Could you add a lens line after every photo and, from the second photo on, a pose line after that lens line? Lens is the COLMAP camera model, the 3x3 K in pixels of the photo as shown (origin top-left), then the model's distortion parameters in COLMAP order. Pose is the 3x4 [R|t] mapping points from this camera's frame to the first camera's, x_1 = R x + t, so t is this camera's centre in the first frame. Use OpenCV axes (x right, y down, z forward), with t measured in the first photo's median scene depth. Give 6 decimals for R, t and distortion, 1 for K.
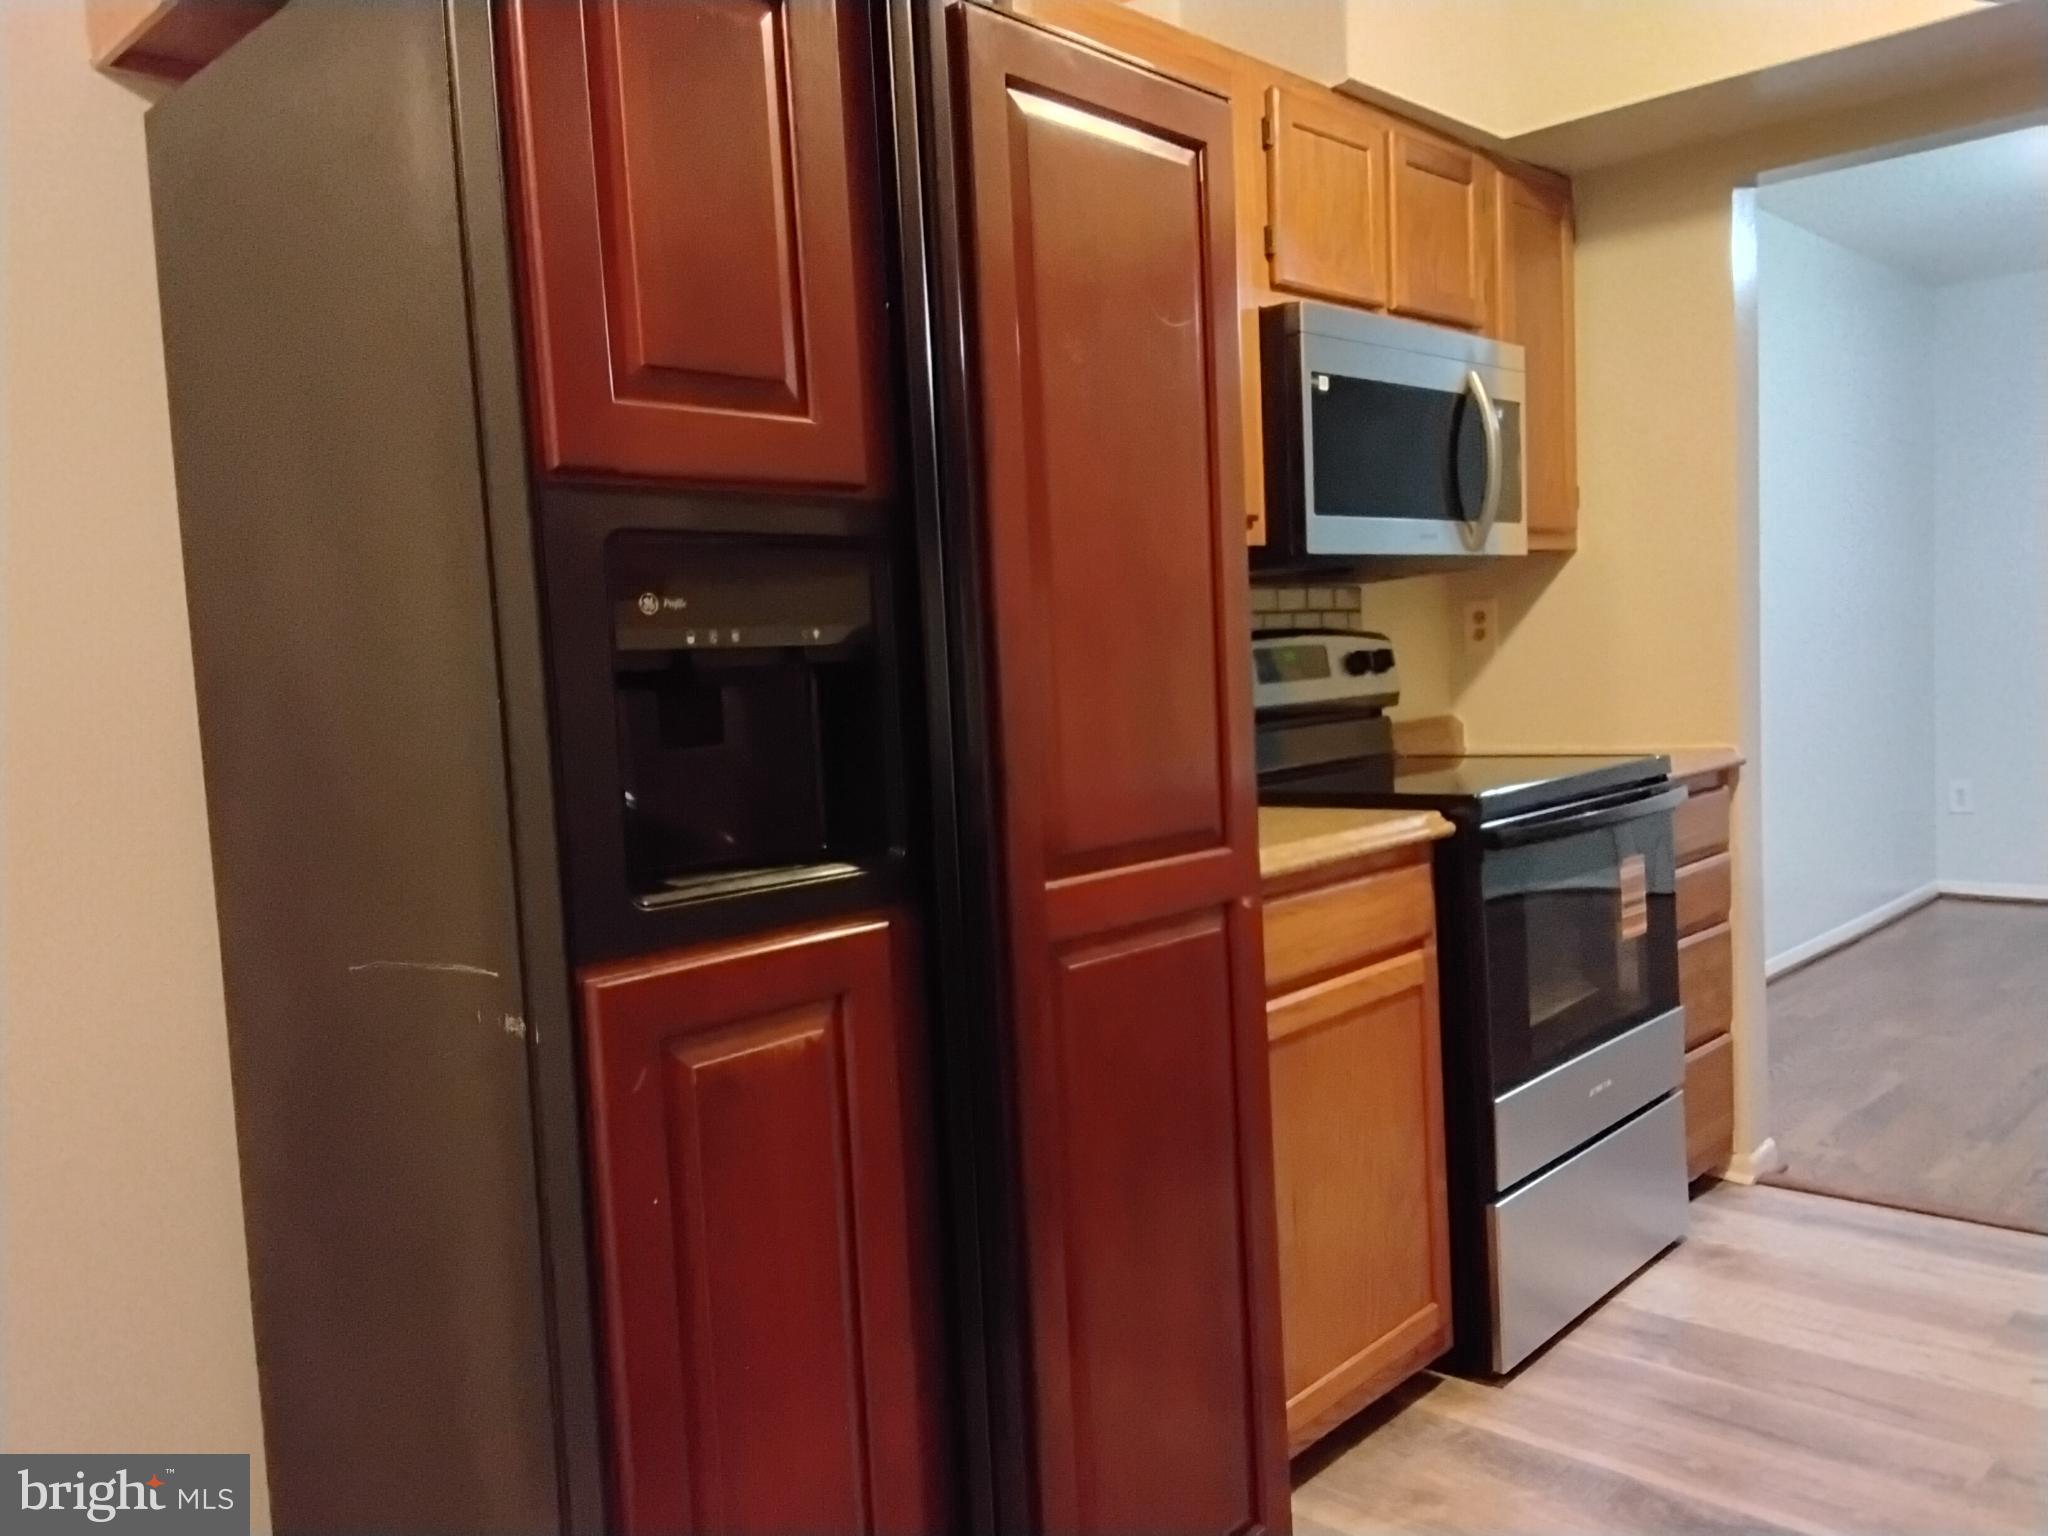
lens RADIAL K [[1572.2, 0, 1019.1], [0, 1572.2, 796.7], [0, 0, 1]] dist [0.131572, -0.188500]
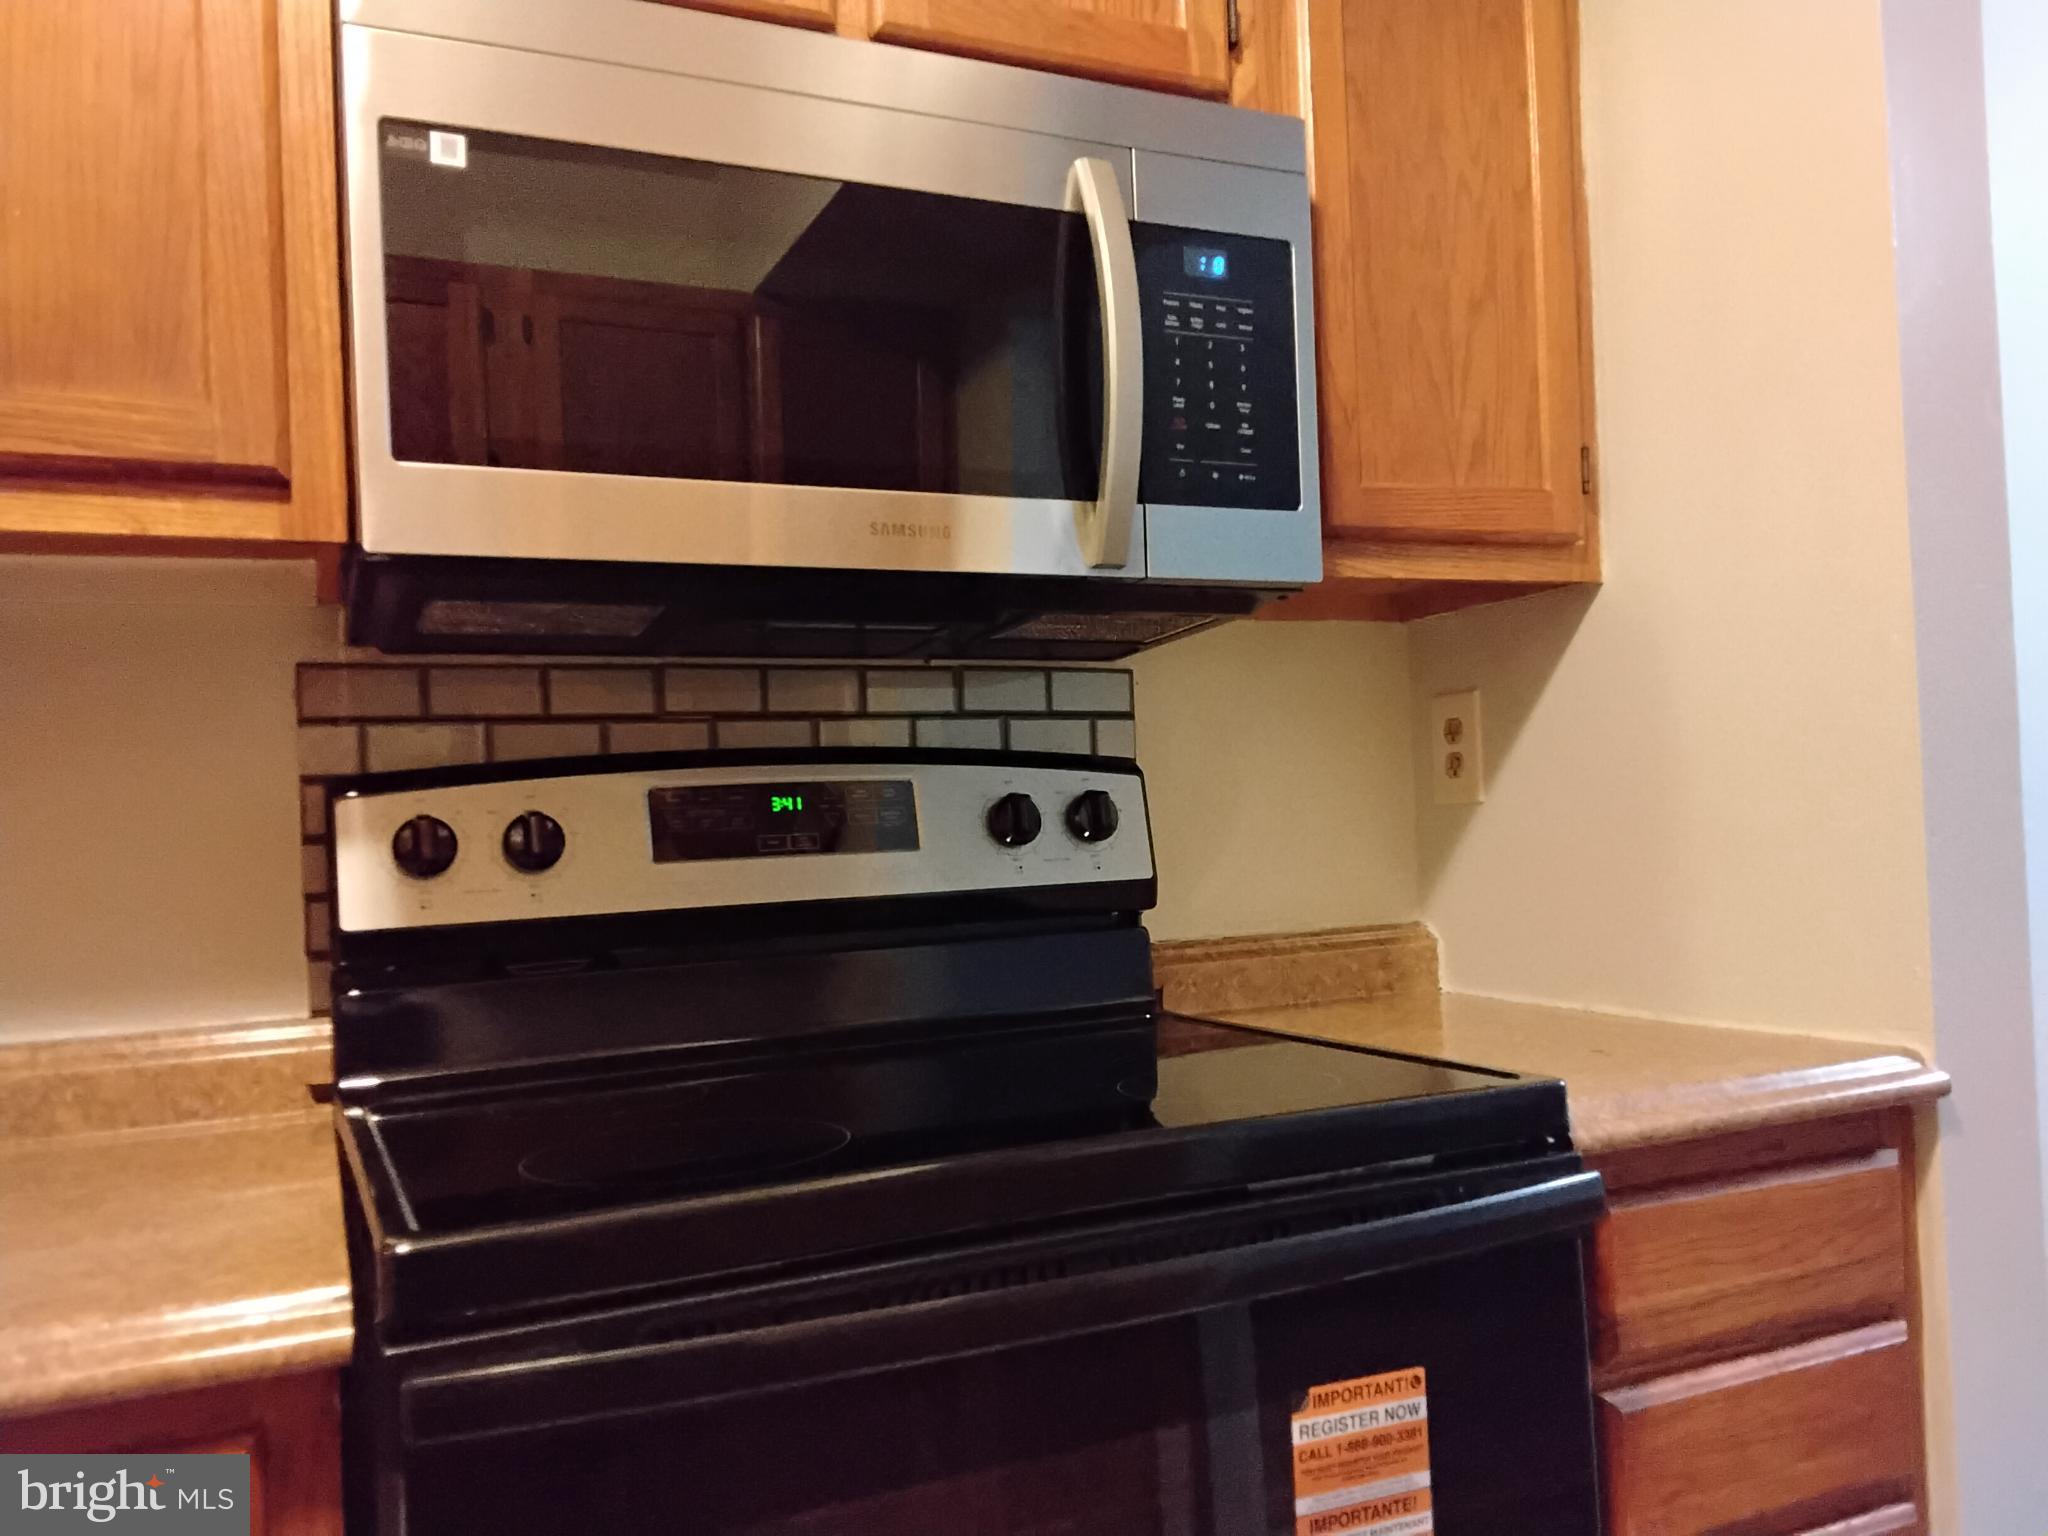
lens RADIAL K [[1572.2, 0, 1019.1], [0, 1572.2, 796.7], [0, 0, 1]] dist [0.131572, -0.188500]
pose [[0.929398, 0.011139, -0.368911, 0.392702], [-0.041635, 0.996328, -0.074808, -0.055659], [0.366723, 0.084886, 0.926449, 0.555590]]
